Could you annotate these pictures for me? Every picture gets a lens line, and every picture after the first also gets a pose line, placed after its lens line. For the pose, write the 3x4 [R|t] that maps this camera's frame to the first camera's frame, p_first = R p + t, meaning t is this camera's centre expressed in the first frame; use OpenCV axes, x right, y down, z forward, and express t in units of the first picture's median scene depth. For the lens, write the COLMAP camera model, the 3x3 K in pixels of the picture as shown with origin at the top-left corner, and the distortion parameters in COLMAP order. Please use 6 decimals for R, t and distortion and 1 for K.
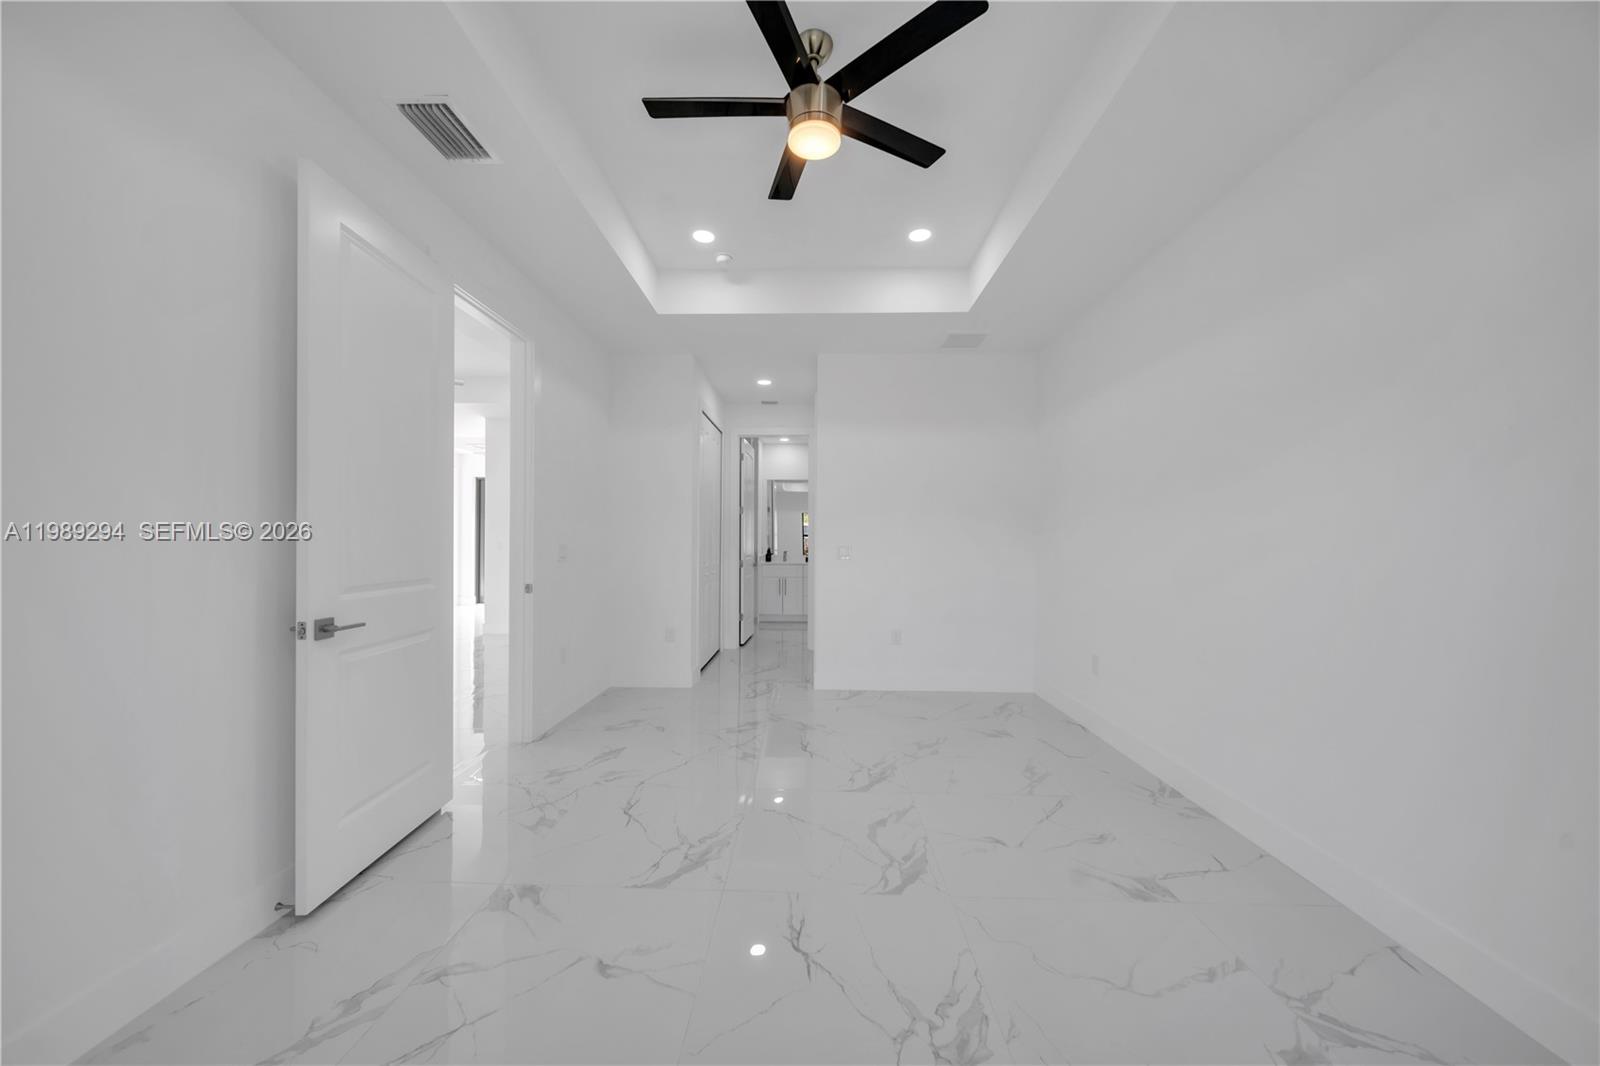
lens RADIAL K [[558.8, 0, 797.3], [0, 558.8, 538.5], [0, 0, 1]] dist [0.000252, -0.000058]
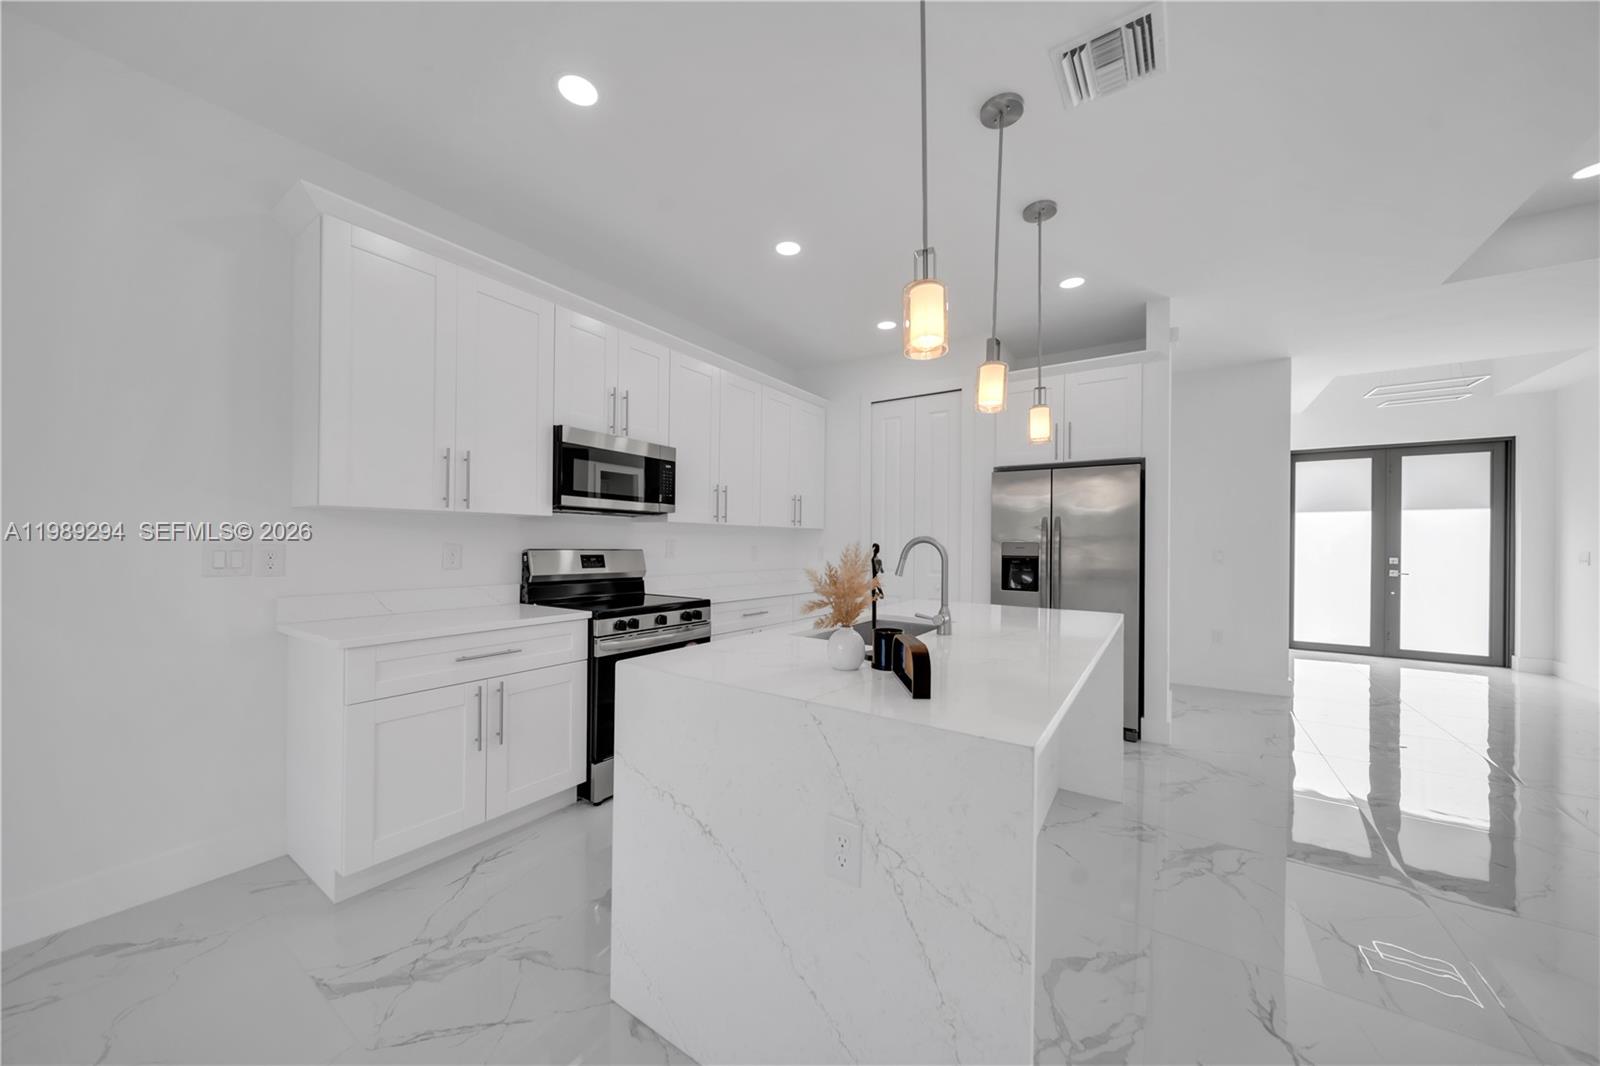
lens RADIAL K [[558.8, 0, 797.3], [0, 558.8, 538.5], [0, 0, 1]] dist [0.000252, -0.000058]
pose [[0.849163, -0.005652, -0.528101, 0.253485], [-0.007781, 0.999700, -0.023211, 0.024154], [0.528074, 0.023819, 0.848864, 0.283411]]
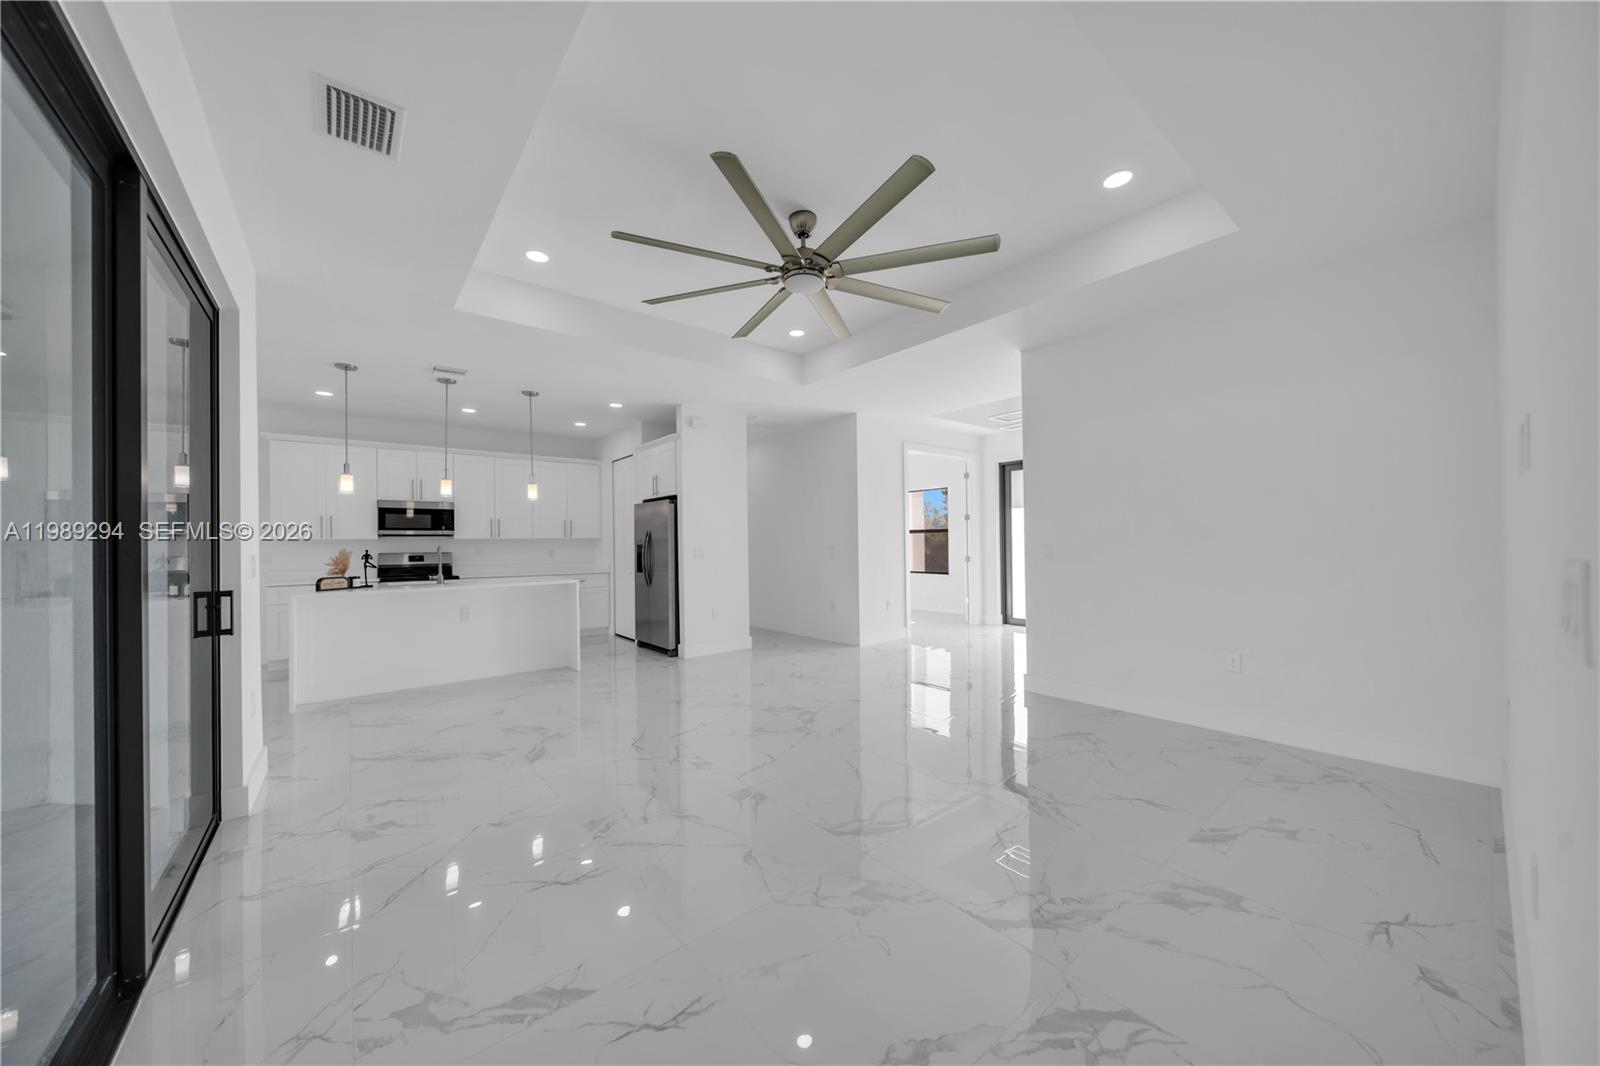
lens RADIAL K [[558.8, 0, 797.3], [0, 558.8, 538.5], [0, 0, 1]] dist [0.000252, -0.000058]
pose [[0.662188, -0.028250, -0.748805, 2.770574], [0.012585, 0.999567, -0.026582, 0.051406], [0.749232, 0.008178, 0.662257, 0.764136]]
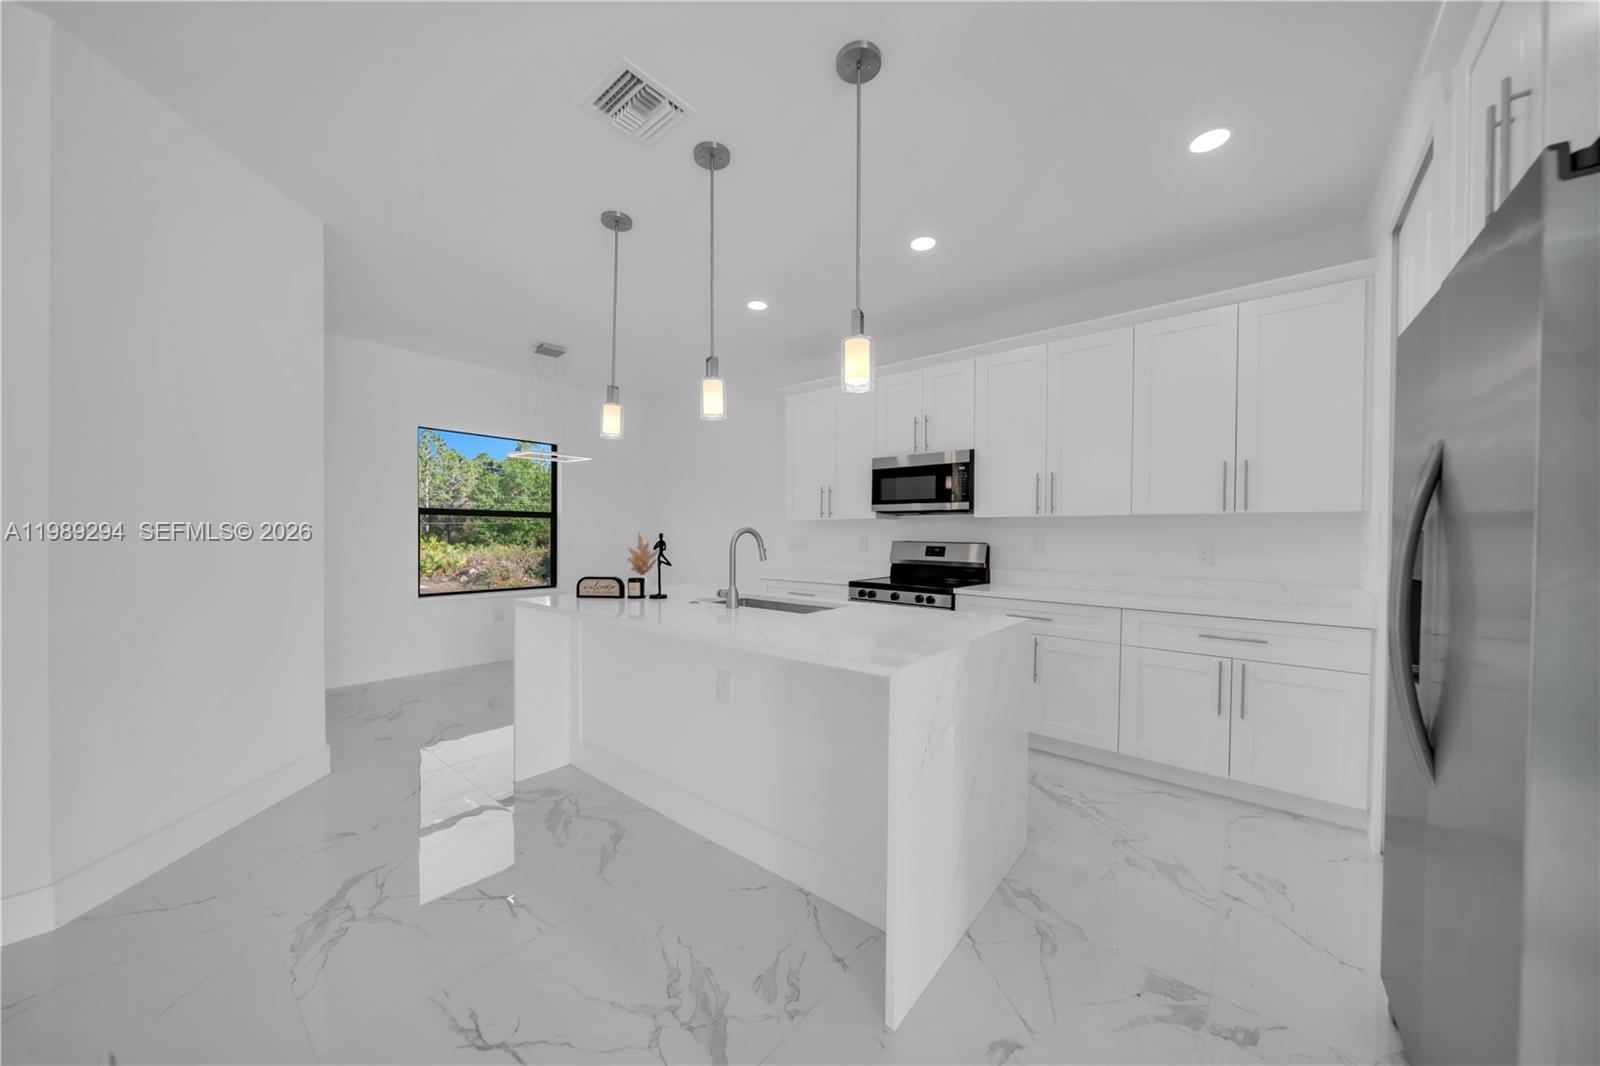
lens RADIAL K [[558.8, 0, 797.3], [0, 558.8, 538.5], [0, 0, 1]] dist [0.000252, -0.000058]
pose [[-0.616460, -0.010324, -0.787318, 0.780189], [-0.024034, 0.999695, 0.005709, 0.011761], [0.787019, 0.022442, -0.616520, 2.013479]]
